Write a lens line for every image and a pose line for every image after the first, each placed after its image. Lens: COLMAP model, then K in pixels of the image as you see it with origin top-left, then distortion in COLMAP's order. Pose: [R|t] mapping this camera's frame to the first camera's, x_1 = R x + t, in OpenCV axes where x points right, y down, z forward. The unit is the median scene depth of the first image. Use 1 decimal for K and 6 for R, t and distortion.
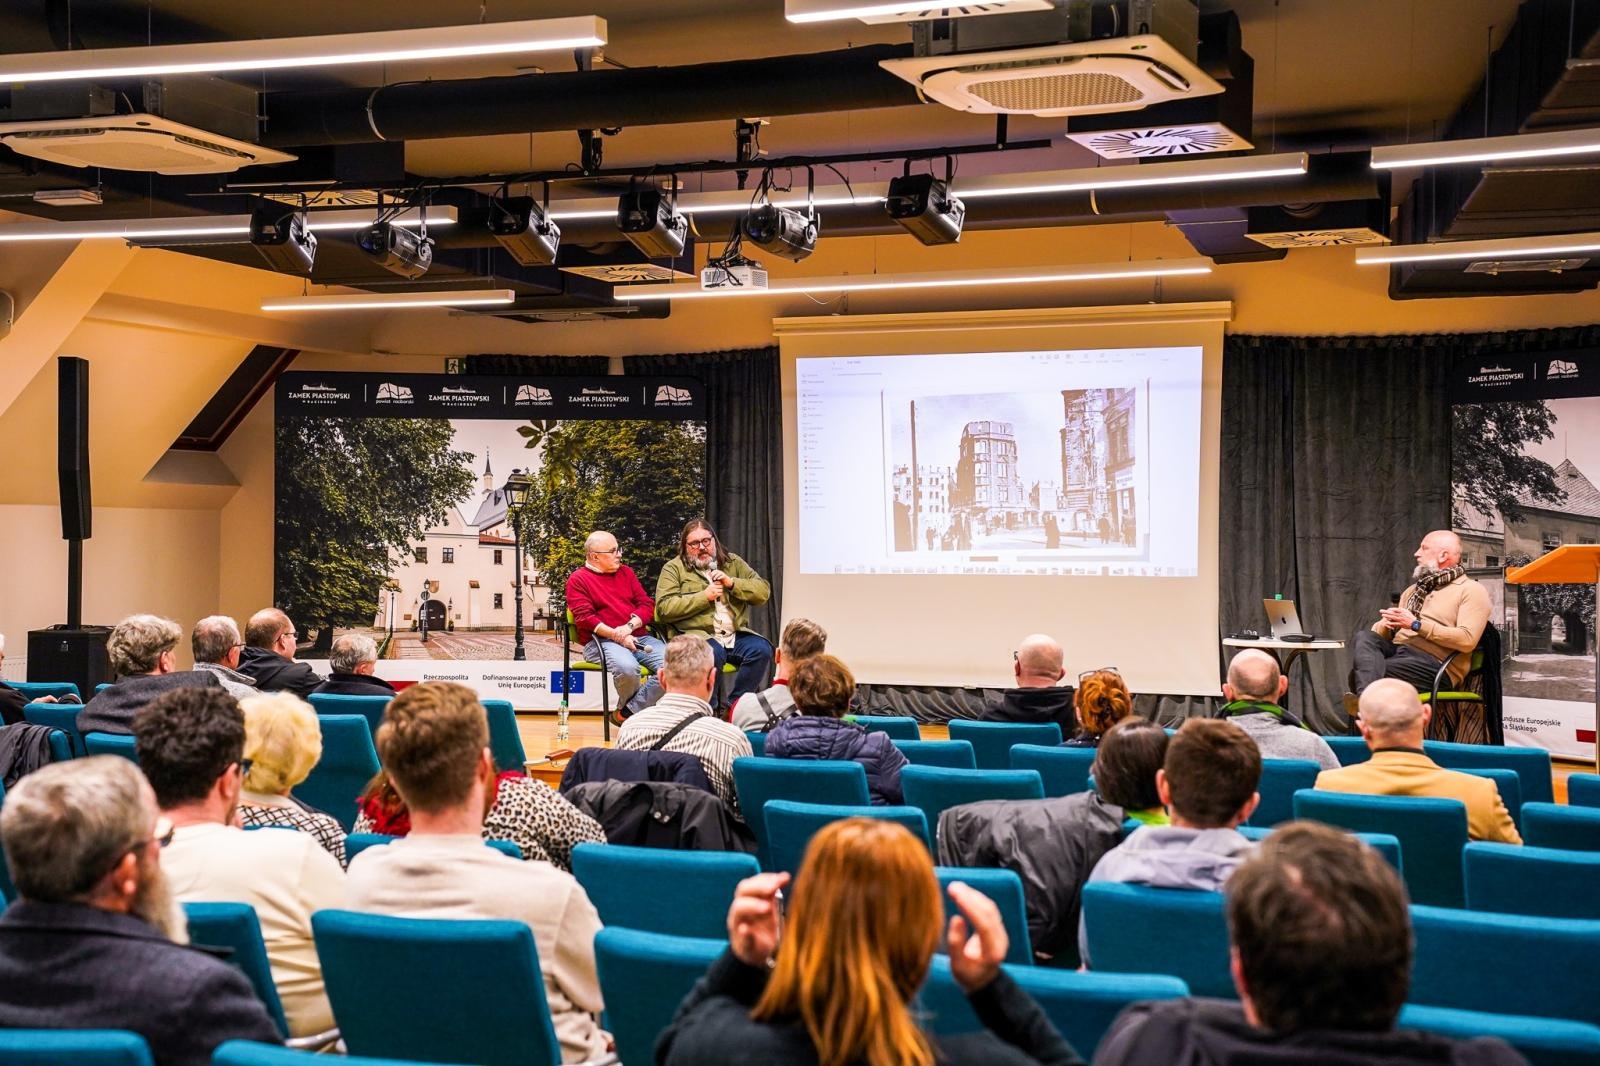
lens RADIAL K [[2178.6, 0, 809.4], [0, 2178.6, 523.4], [0, 0, 1]] dist [0.249913, 0.000000]
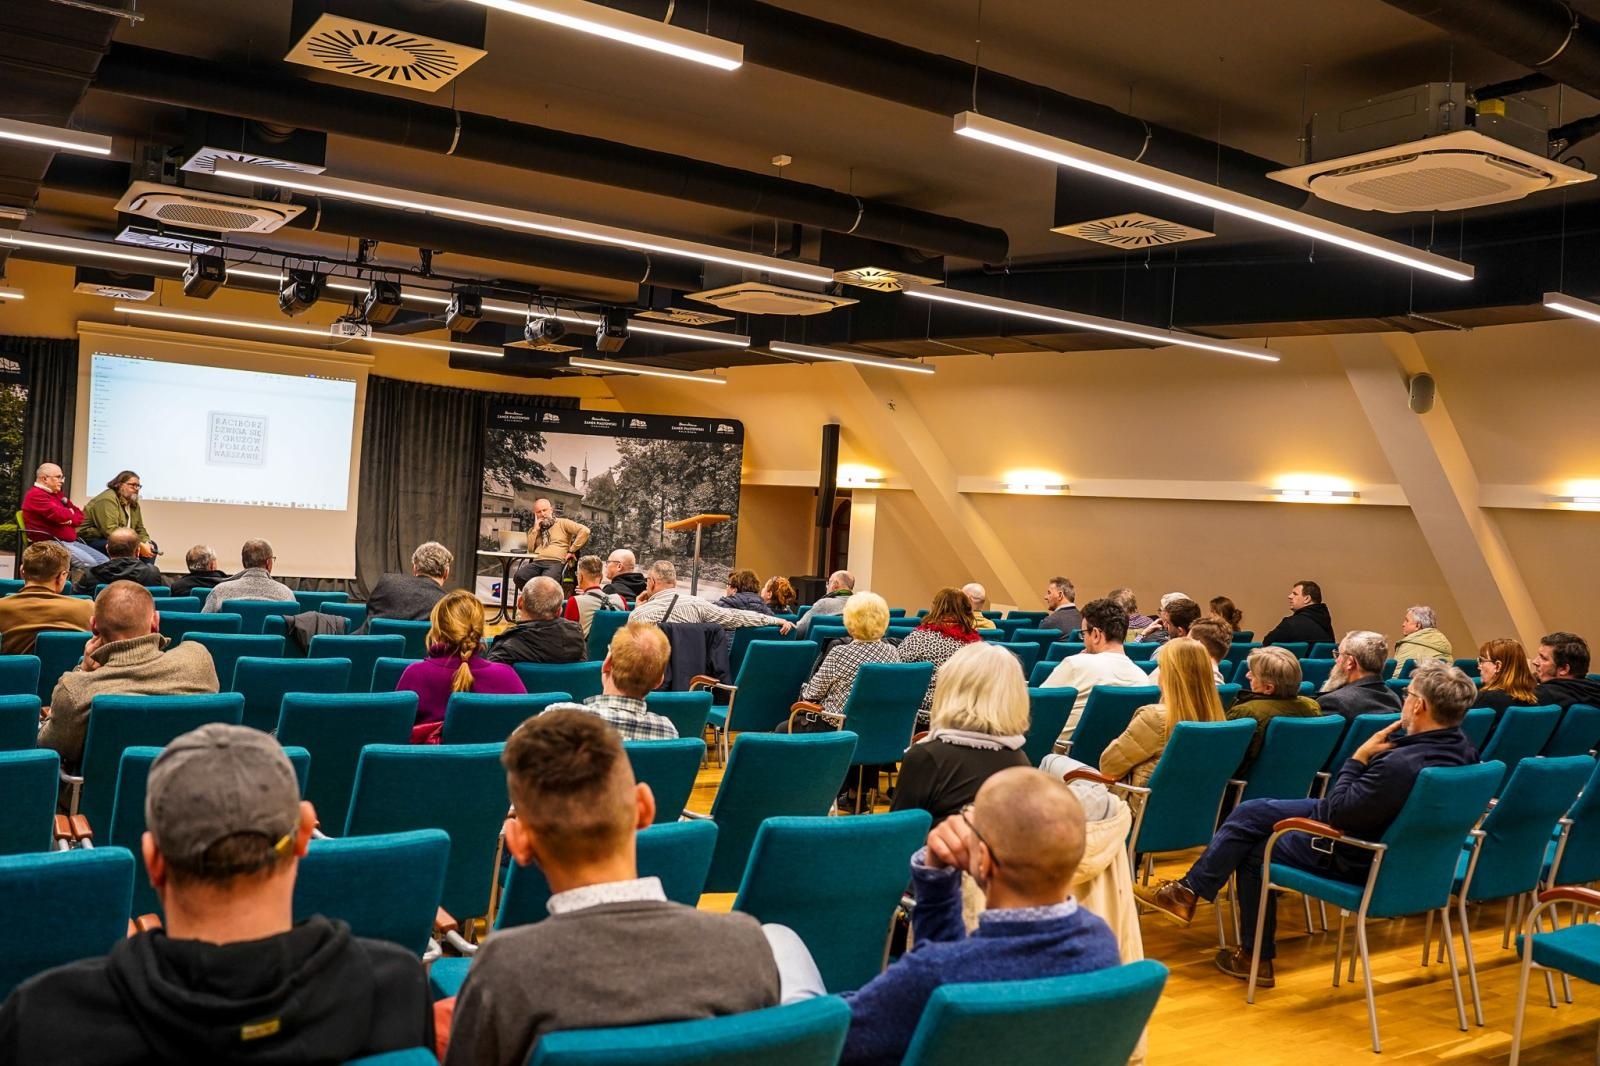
lens RADIAL K [[1363.3, 0, 737.2], [0, 1363.3, 500.5], [0, 0, 1]] dist [-0.094085, 0.000958]
pose [[0.578780, 0.042321, 0.814385, -0.480382], [-0.068569, 0.997642, -0.003112, -0.001466], [-0.812596, -0.054041, 0.580317, 0.117693]]
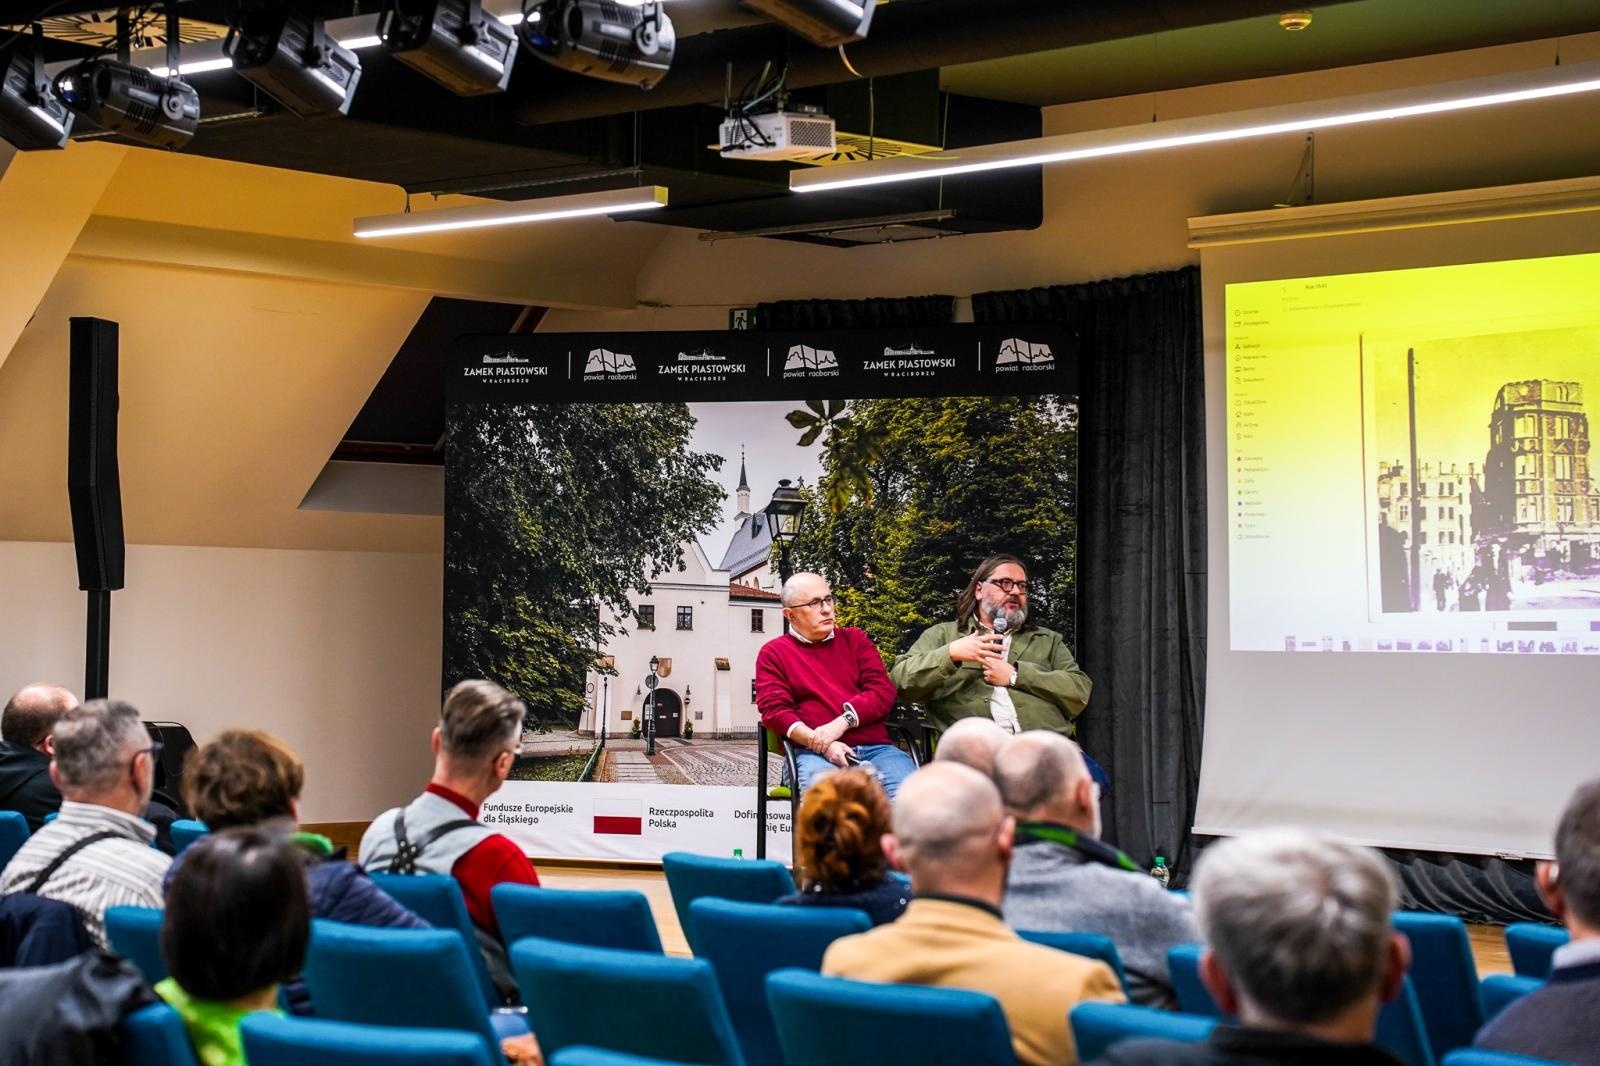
lens RADIAL K [[3446.3, 0, 787.0], [0, 3446.3, 499.0], [0, 0, 1]] dist [0.610408, 0.000000]
pose [[0.937528, -0.011509, -0.347719, 0.208831], [-0.000086, 0.999445, -0.033313, 0.013461], [0.347909, 0.031262, 0.937007, 0.078741]]
